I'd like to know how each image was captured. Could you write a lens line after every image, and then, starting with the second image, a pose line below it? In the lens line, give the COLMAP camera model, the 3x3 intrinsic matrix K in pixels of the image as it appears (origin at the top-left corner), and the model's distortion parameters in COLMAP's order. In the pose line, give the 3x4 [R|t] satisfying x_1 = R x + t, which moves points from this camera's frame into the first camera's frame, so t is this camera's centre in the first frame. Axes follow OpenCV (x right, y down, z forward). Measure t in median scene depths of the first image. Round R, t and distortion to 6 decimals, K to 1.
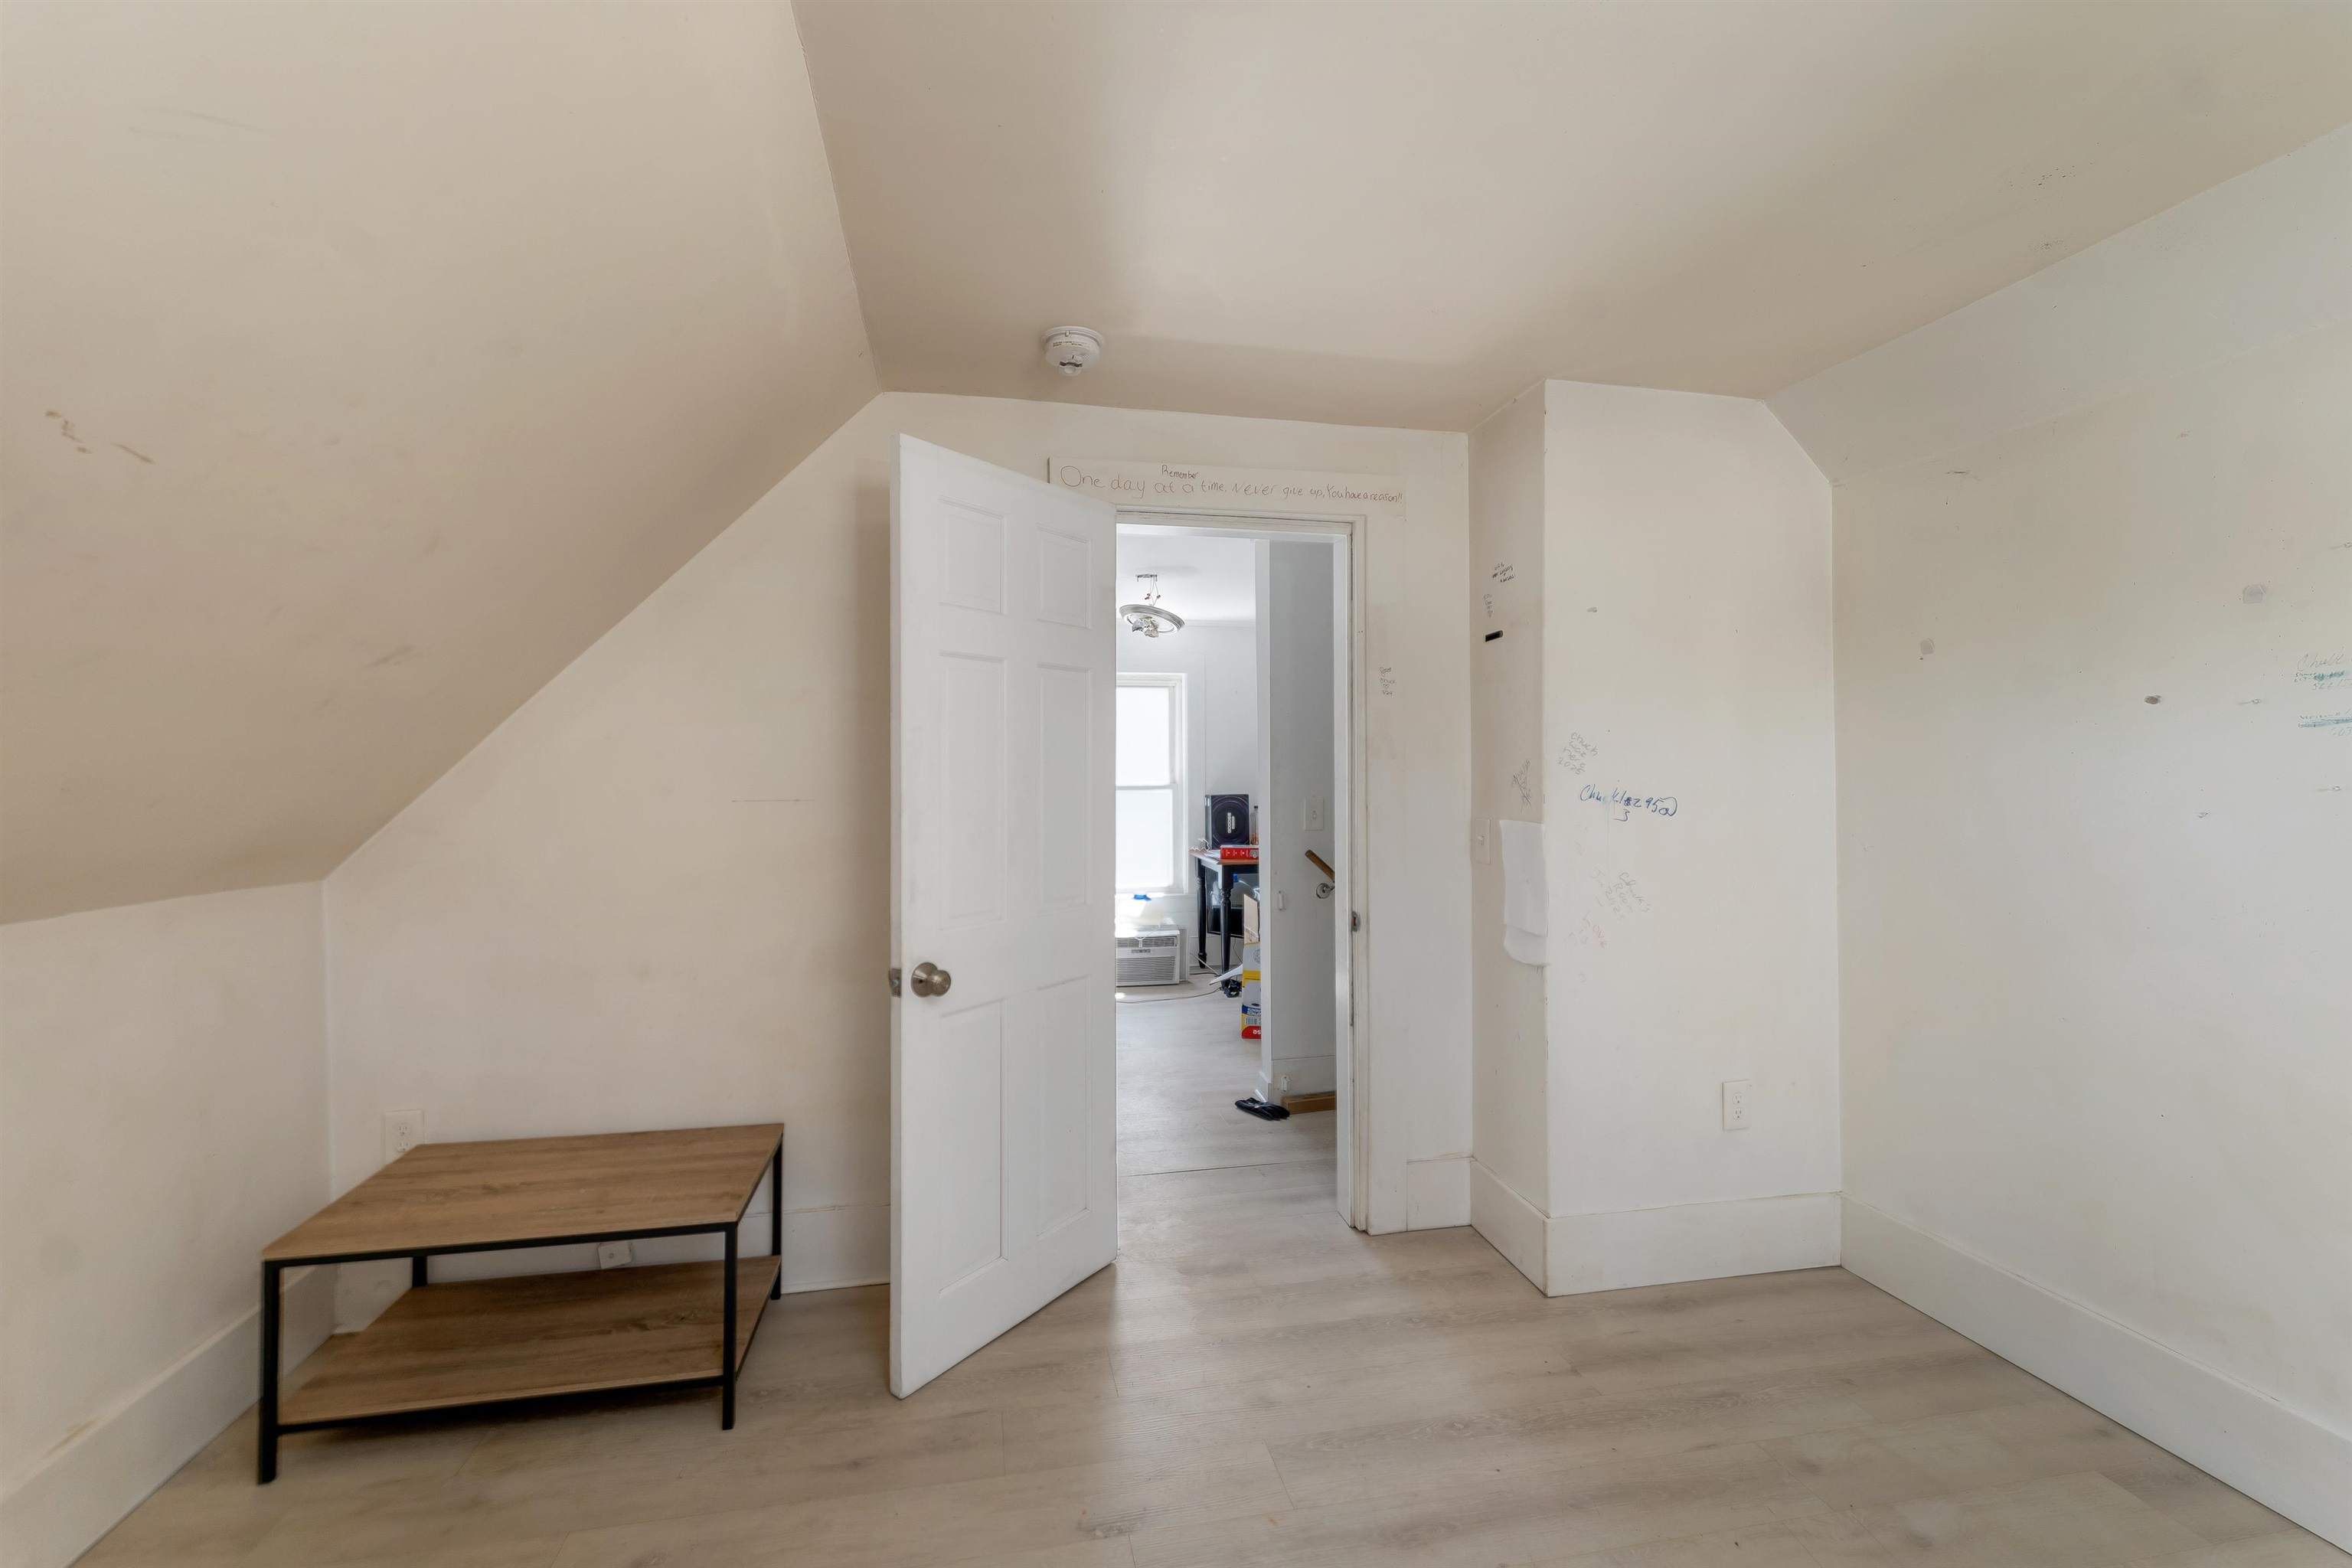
lens RADIAL K [[968.6, 0, 1167.5], [0, 968.6, 769.2], [0, 0, 1]] dist [0.001473, 0.000335]
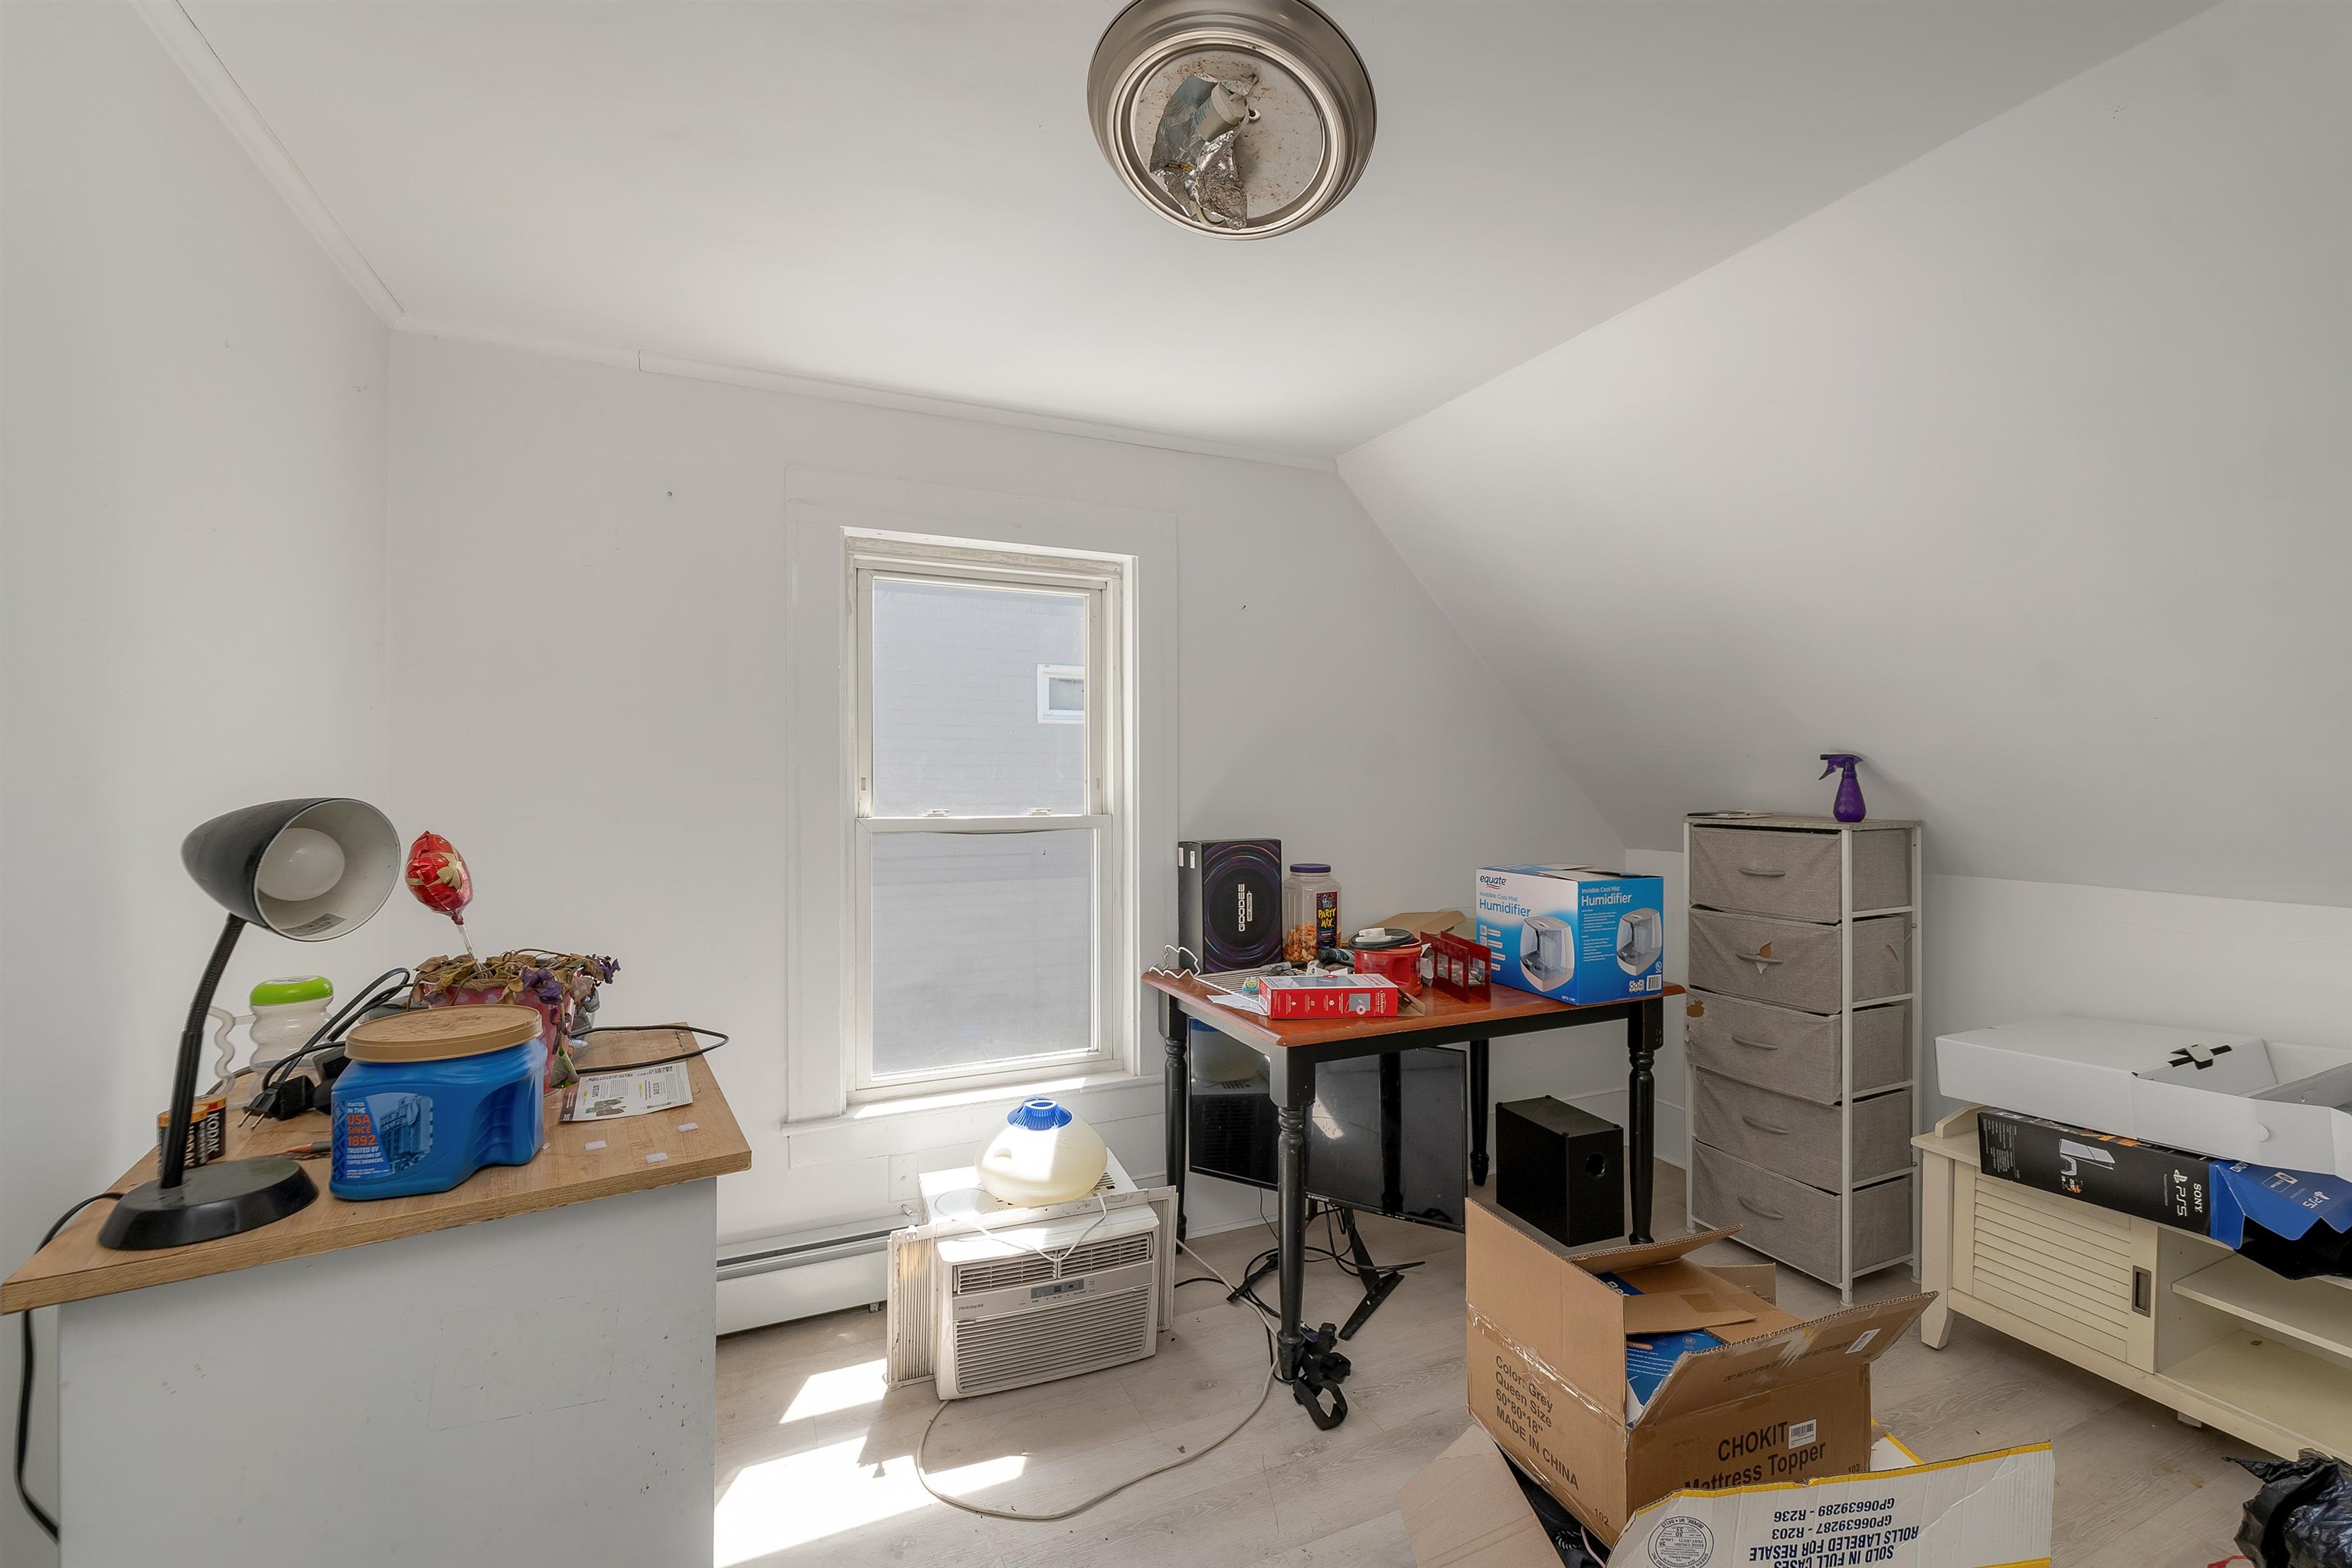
lens RADIAL K [[968.6, 0, 1167.5], [0, 968.6, 769.2], [0, 0, 1]] dist [0.001473, 0.000335]
pose [[0.973849, -0.000523, 0.227195, -0.064429], [0.001028, 0.999997, -0.002101, -0.004420], [-0.227193, 0.002280, 0.973847, 0.593416]]
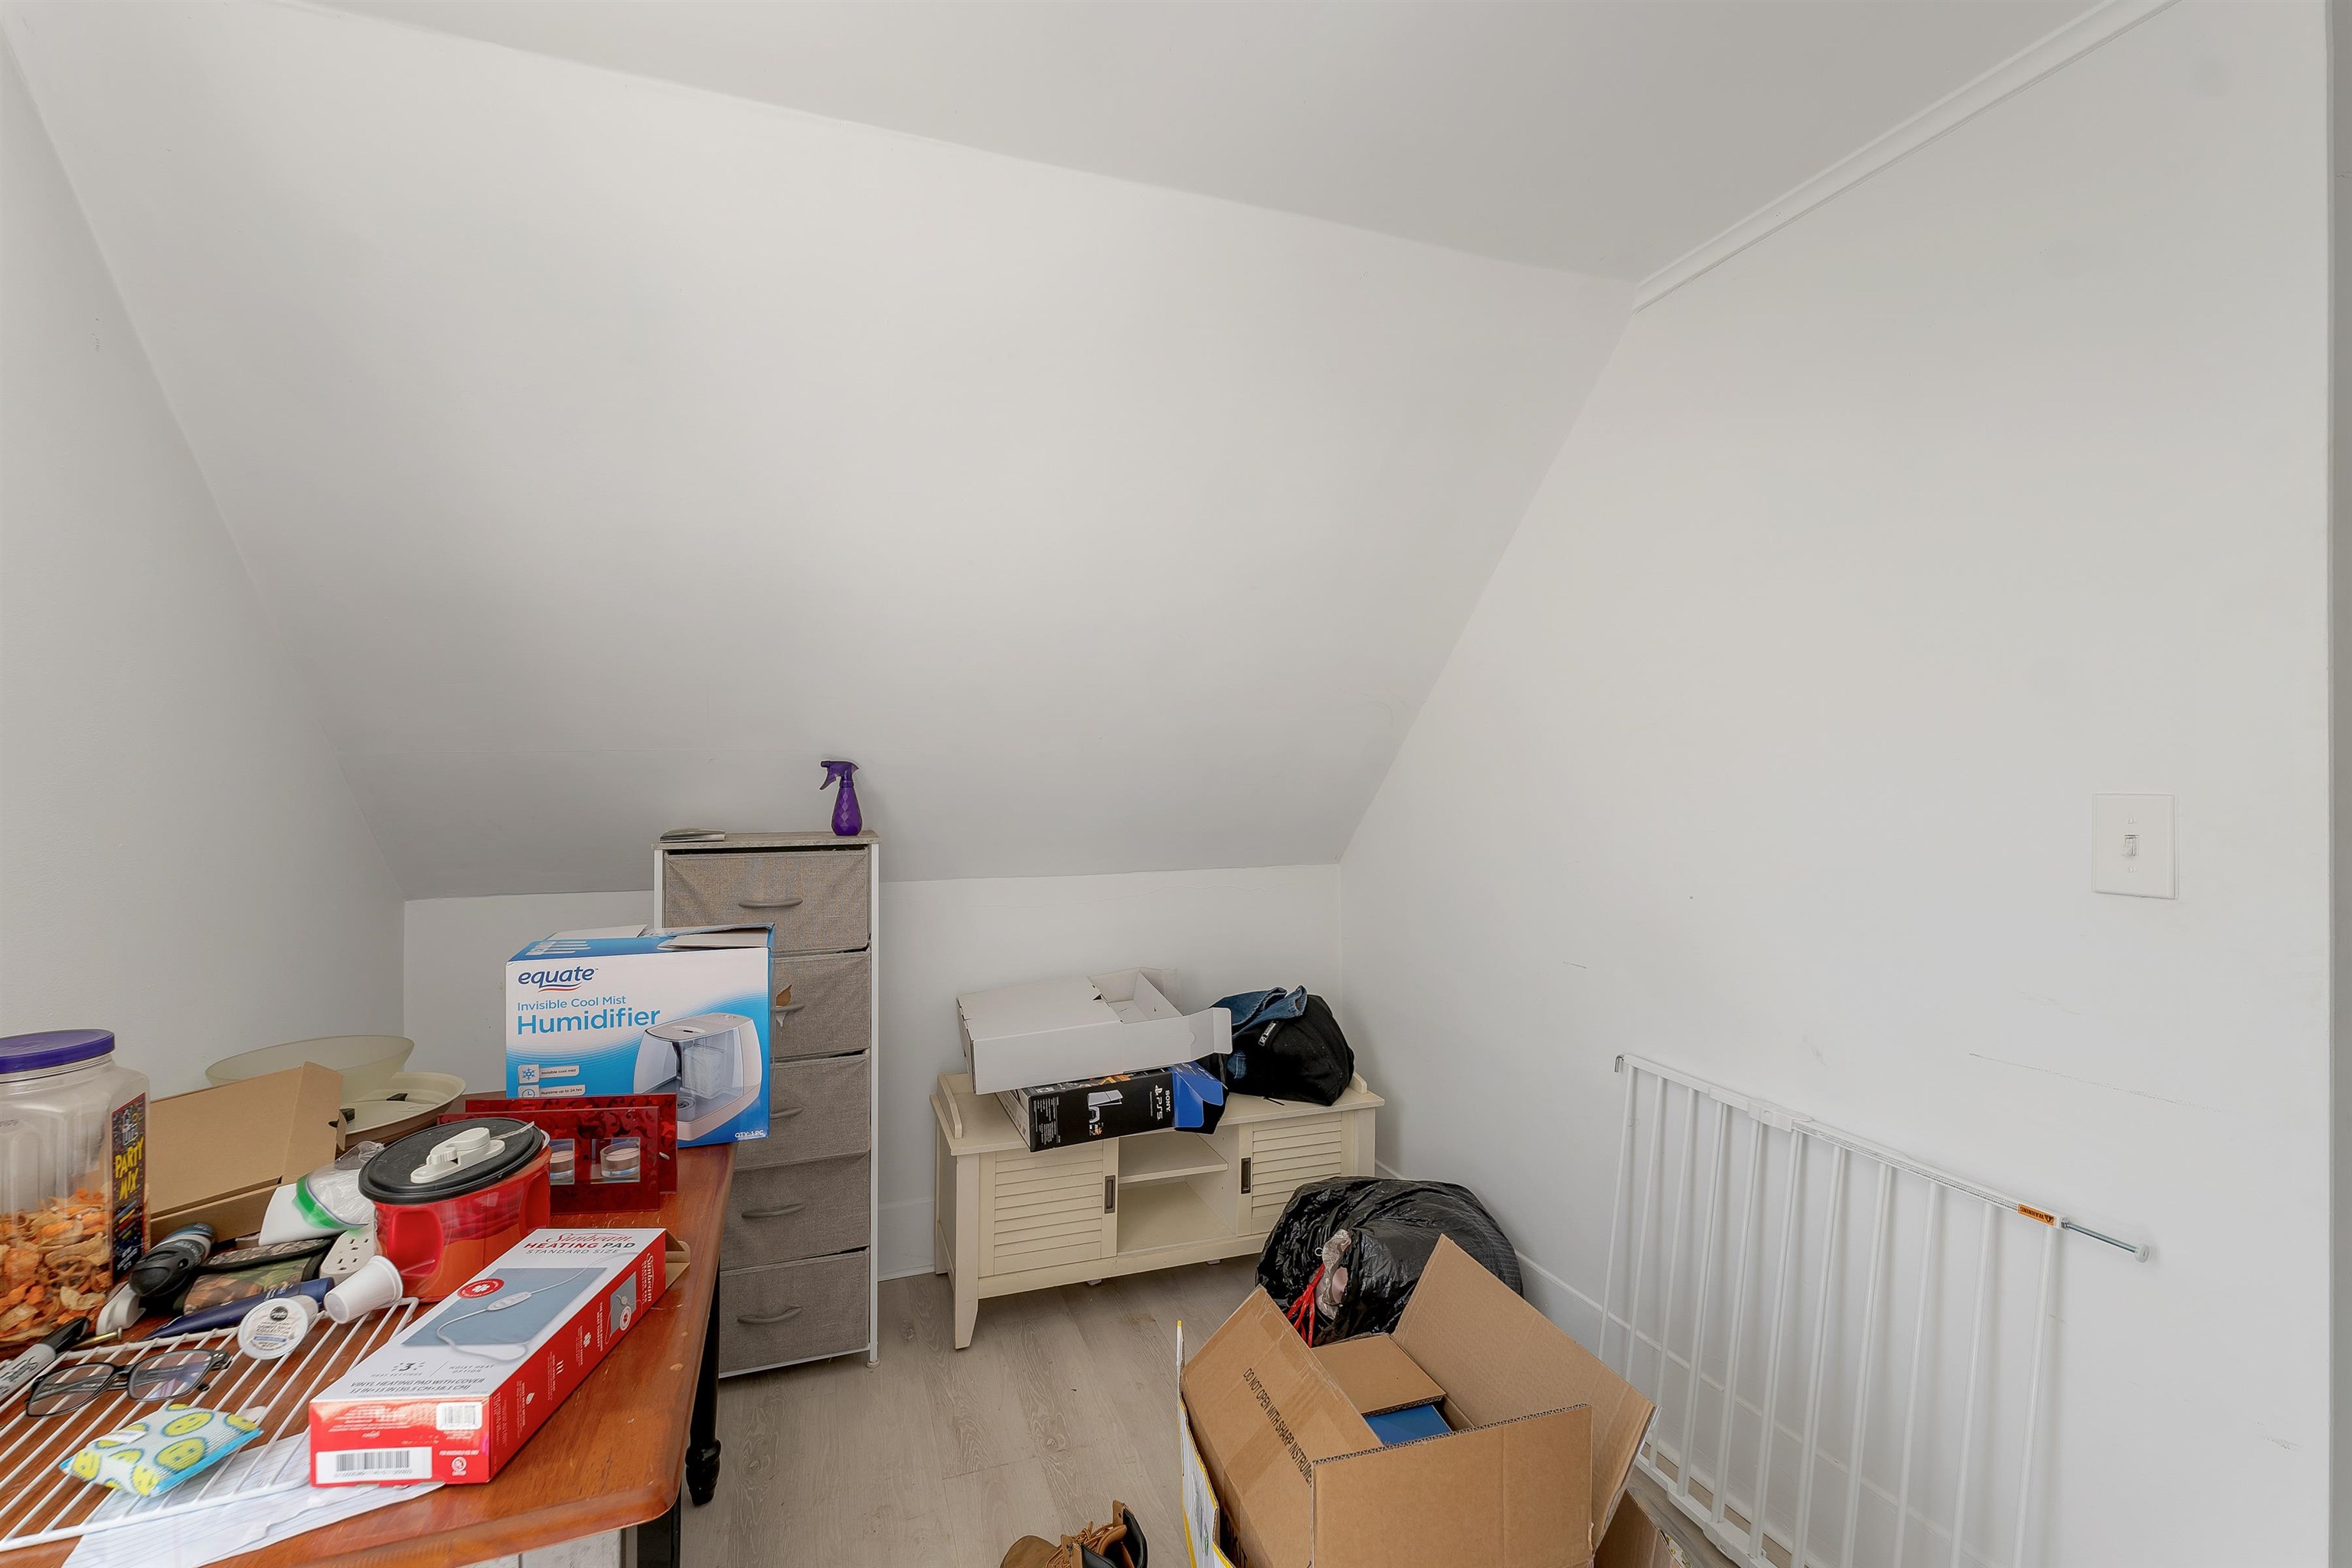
lens RADIAL K [[986.5, 0, 1163.6], [0, 986.5, 788.3], [0, 0, 1]] dist [0.000024, 0.000292]
pose [[-0.161291, -0.005533, 0.986891, -0.084450], [-0.003357, 0.999982, 0.005058, -0.003365], [-0.986901, -0.002497, -0.161306, 0.852657]]
